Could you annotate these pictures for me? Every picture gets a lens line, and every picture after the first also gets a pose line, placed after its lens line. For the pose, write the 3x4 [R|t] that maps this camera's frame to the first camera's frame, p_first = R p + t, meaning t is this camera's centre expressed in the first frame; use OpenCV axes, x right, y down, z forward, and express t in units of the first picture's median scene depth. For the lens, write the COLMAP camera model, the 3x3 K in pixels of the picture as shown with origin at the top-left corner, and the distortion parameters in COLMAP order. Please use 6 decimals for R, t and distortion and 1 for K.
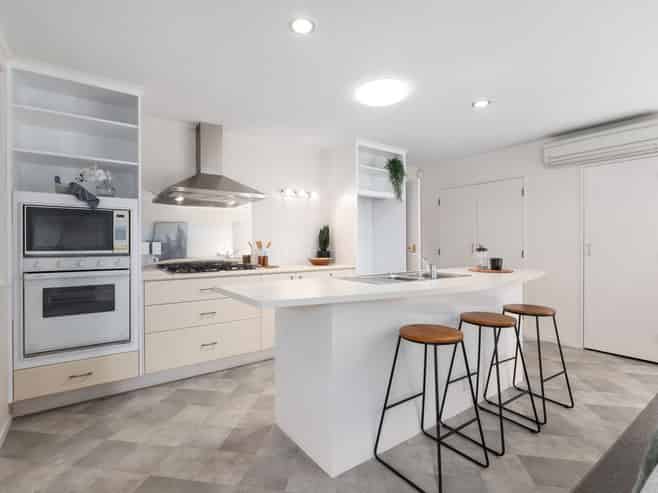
lens RADIAL K [[331.2, 0, 329.0], [0, 331.2, 246.5], [0, 0, 1]] dist [-0.002178, -0.000322]
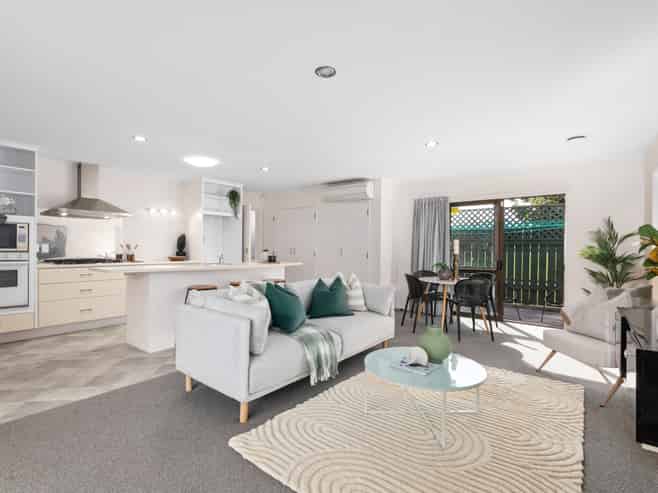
lens RADIAL K [[324.7, 0, 329.2], [0, 324.7, 251.5], [0, 0, 1]] dist [-0.001888, -0.000756]
pose [[0.960487, 0.008334, 0.278200, 0.284098], [-0.009282, 0.999955, 0.002090, 0.006305], [-0.278170, -0.004590, 0.960521, -0.722728]]
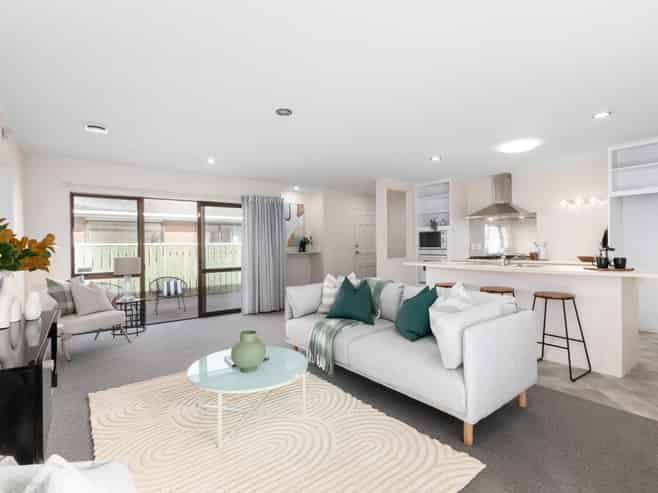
lens RADIAL K [[324.7, 0, 329.2], [0, 324.7, 251.5], [0, 0, 1]] dist [-0.001888, -0.000756]
pose [[0.038725, 0.016297, -0.999117, 1.376059], [0.002084, 0.999864, 0.016390, 0.000799], [0.999248, -0.002717, 0.038685, 0.051340]]
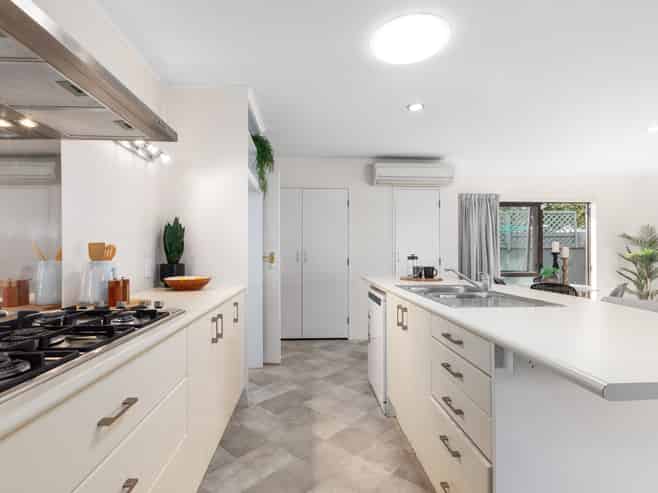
lens RADIAL K [[331.2, 0, 329.0], [0, 331.2, 246.5], [0, 0, 1]] dist [-0.002178, -0.000322]
pose [[0.533080, 0.015425, 0.845924, -0.460886], [0.004617, 0.999766, -0.021139, -0.004086], [-0.846052, 0.015174, 0.532884, 0.652191]]
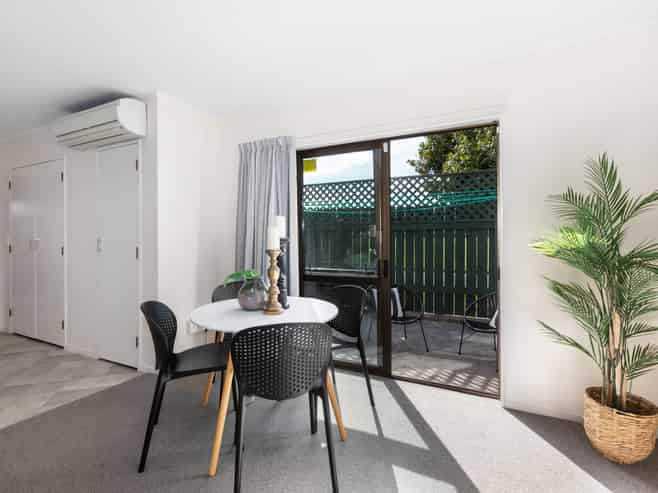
lens RADIAL K [[326.7, 0, 328.6], [0, 326.7, 237.9], [0, 0, 1]] dist [-0.000379, -0.000114]
pose [[0.887407, -0.006746, 0.460937, 1.064557], [0.008034, 0.999967, -0.000833, -0.006614], [-0.460916, 0.004442, 0.887433, -0.063491]]
